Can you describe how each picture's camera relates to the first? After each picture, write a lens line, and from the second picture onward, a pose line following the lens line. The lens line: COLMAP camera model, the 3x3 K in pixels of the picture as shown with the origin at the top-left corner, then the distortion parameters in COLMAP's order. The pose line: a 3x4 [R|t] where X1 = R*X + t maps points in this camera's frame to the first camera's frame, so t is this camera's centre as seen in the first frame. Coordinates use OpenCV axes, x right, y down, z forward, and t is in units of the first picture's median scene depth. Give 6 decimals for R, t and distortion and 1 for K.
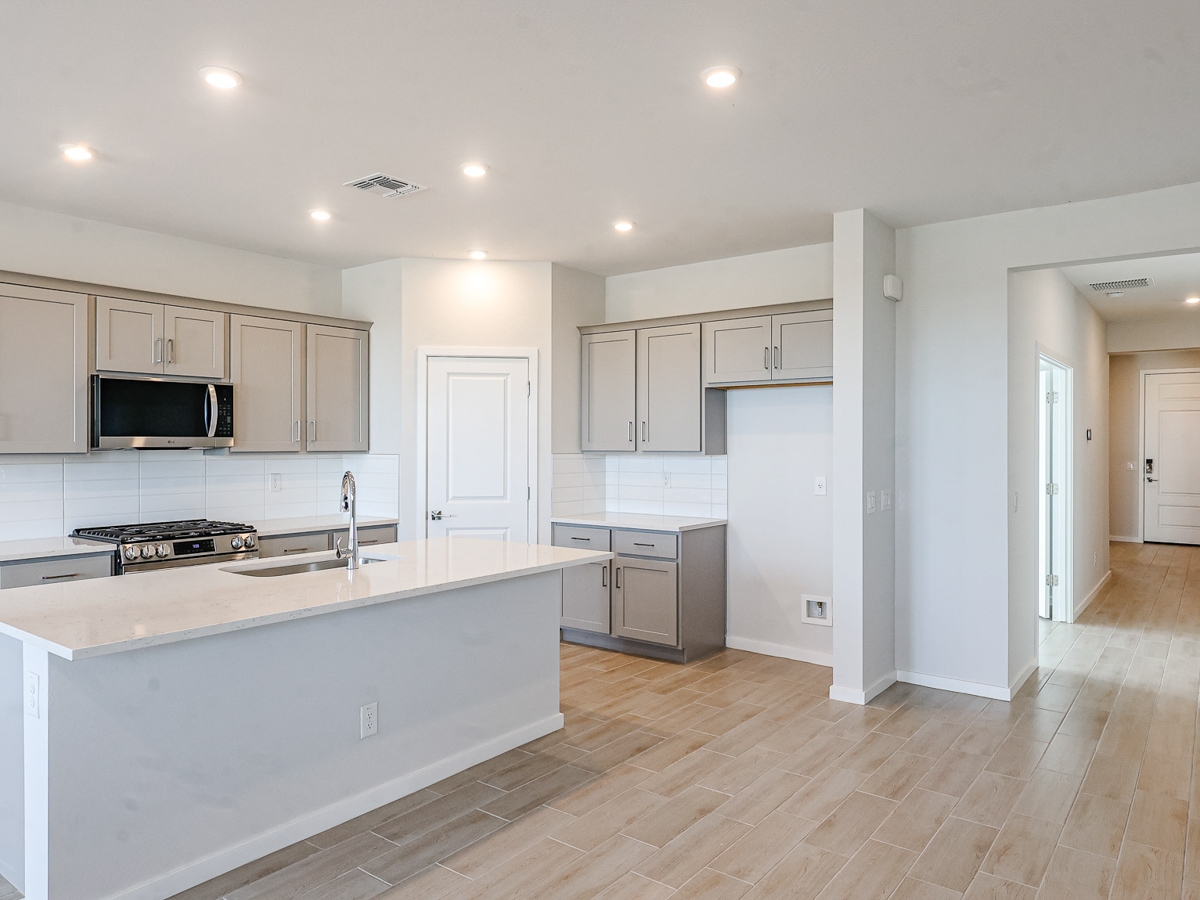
lens RADIAL K [[803.3, 0, 600.0], [0, 803.3, 450.0], [0, 0, 1]] dist [-0.005535, 0.000422]
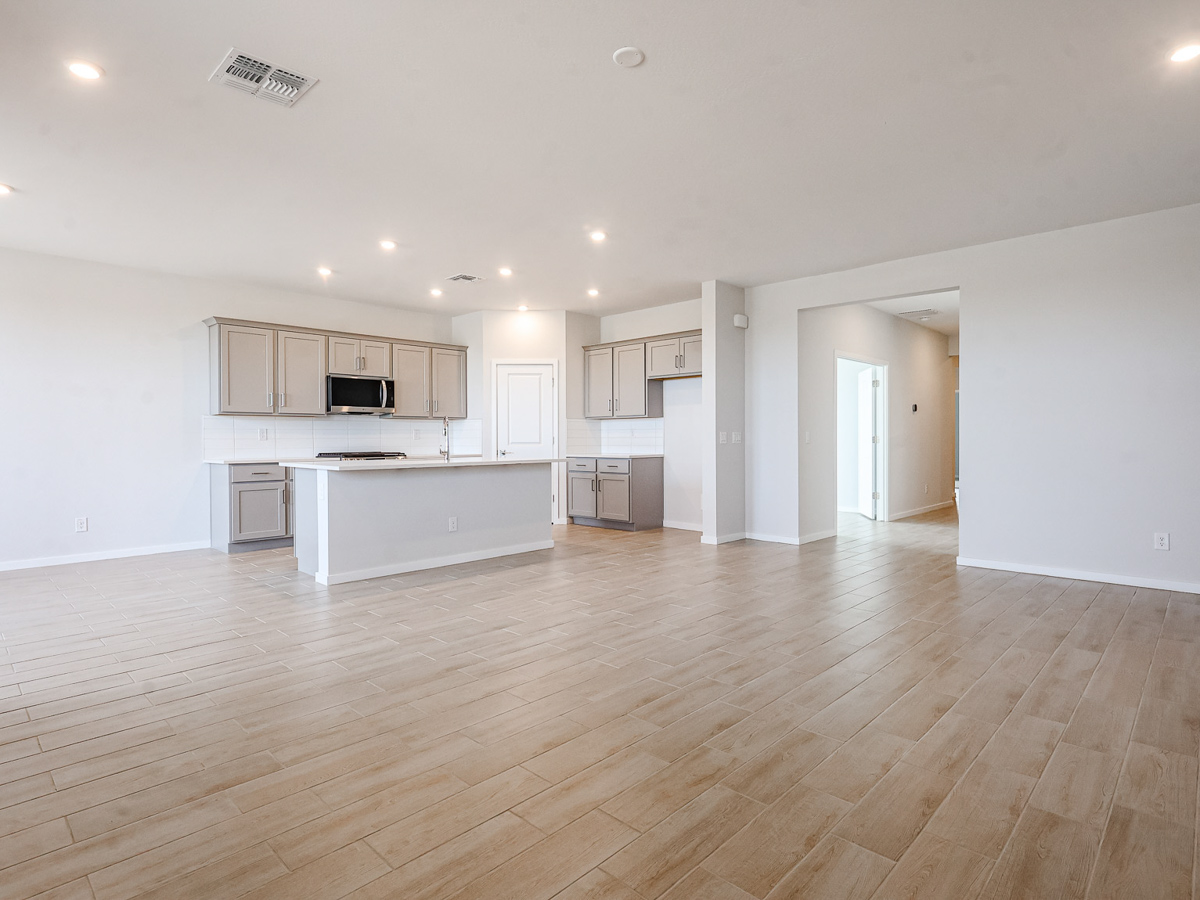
lens RADIAL K [[625.1, 0, 600.0], [0, 625.1, 450.0], [0, 0, 1]] dist [0.002367, 0.000183]
pose [[0.993701, -0.003004, -0.112022, 0.181909], [0.004454, 0.999909, 0.012695, 0.062045], [0.111974, -0.013114, 0.993625, -0.396200]]
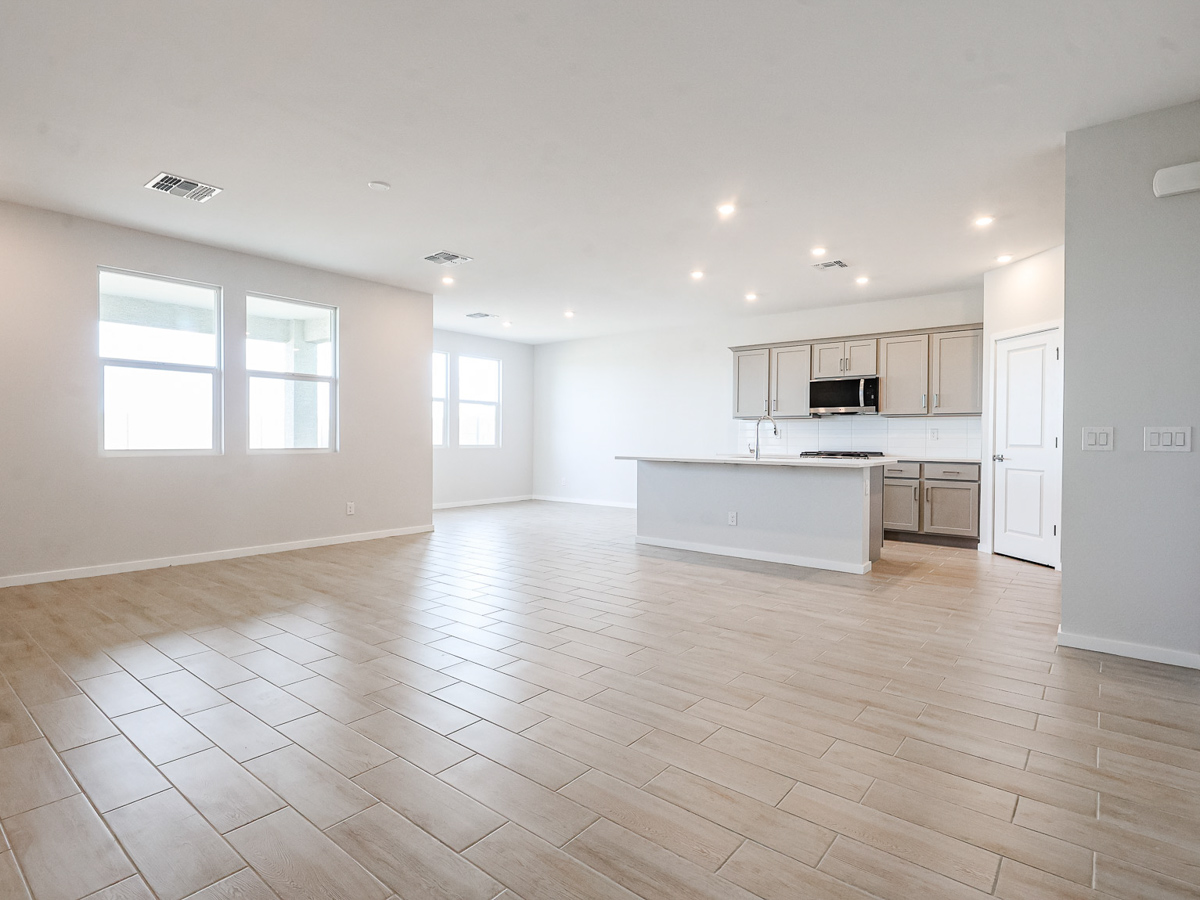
lens RADIAL K [[625.1, 0, 600.0], [0, 625.1, 450.0], [0, 0, 1]] dist [0.002367, 0.000183]
pose [[-0.031729, 0.017724, -0.999339, 0.911079], [-0.012500, 0.999758, 0.018128, 0.060307], [0.999418, 0.013067, -0.031499, 0.383079]]
